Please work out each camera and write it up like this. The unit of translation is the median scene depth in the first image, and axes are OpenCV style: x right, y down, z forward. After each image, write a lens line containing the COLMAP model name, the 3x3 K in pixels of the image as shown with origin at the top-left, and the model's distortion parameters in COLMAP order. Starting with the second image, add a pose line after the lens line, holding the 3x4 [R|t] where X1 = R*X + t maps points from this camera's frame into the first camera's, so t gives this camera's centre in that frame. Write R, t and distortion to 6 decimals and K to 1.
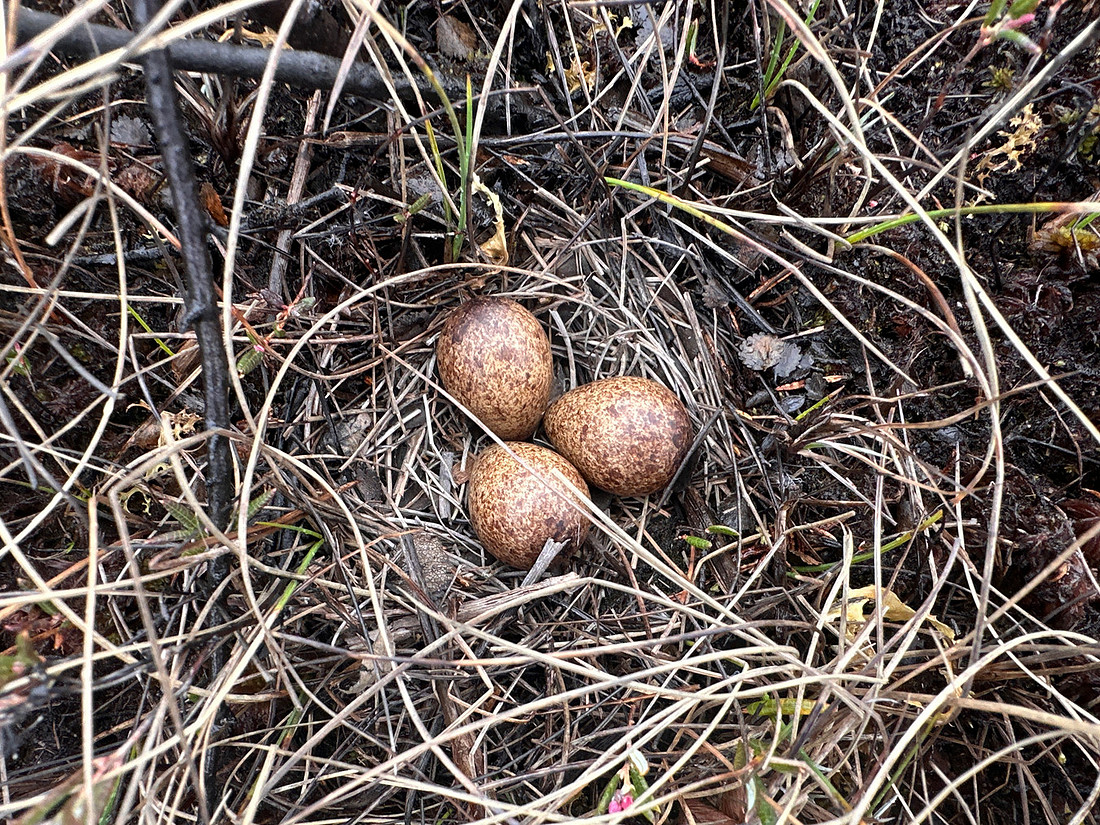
lens RADIAL K [[818.1, 0, 550.0], [0, 818.1, 412.5], [0, 0, 1]] dist [-0.096006, 0.000205]
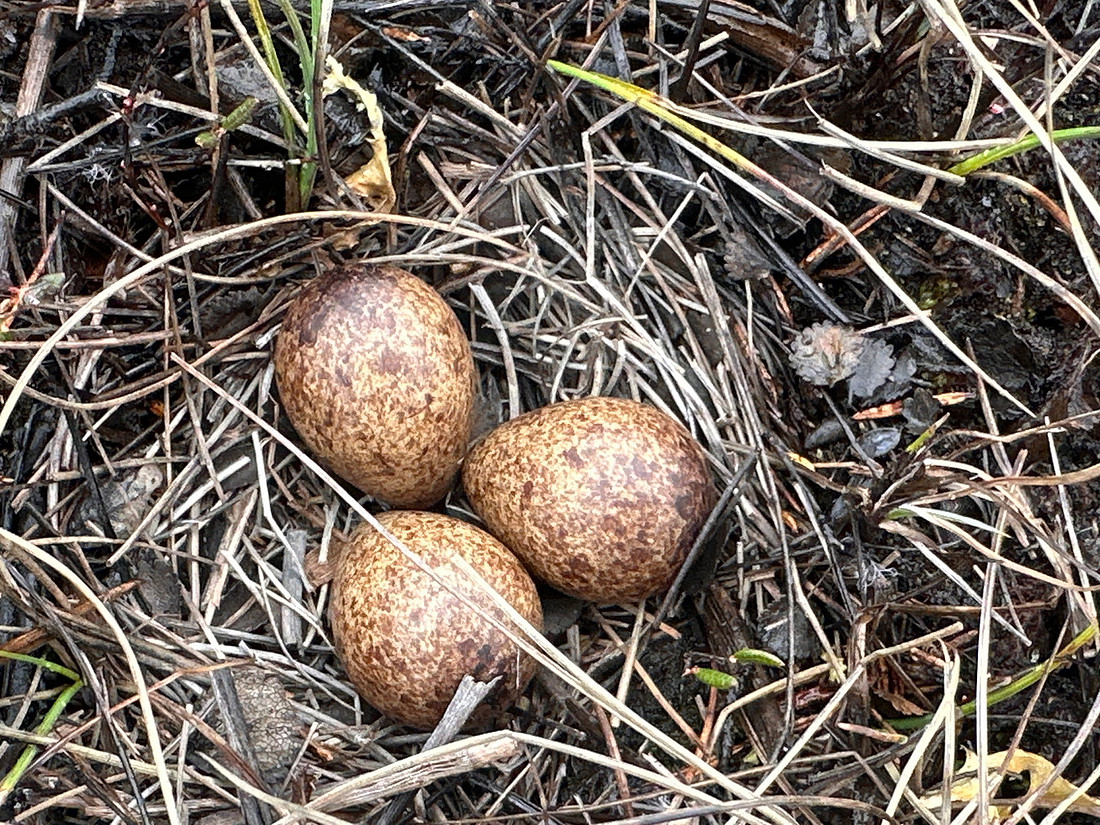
lens RADIAL K [[1552.9, 0, 550.0], [0, 1552.9, 412.5], [0, 0, 1]] dist [-0.083323, -0.066668]
pose [[0.999718, -0.009330, 0.021827, 0.034908], [0.009864, 0.999652, -0.024456, -0.007012], [-0.021591, 0.024664, 0.999463, -0.115301]]
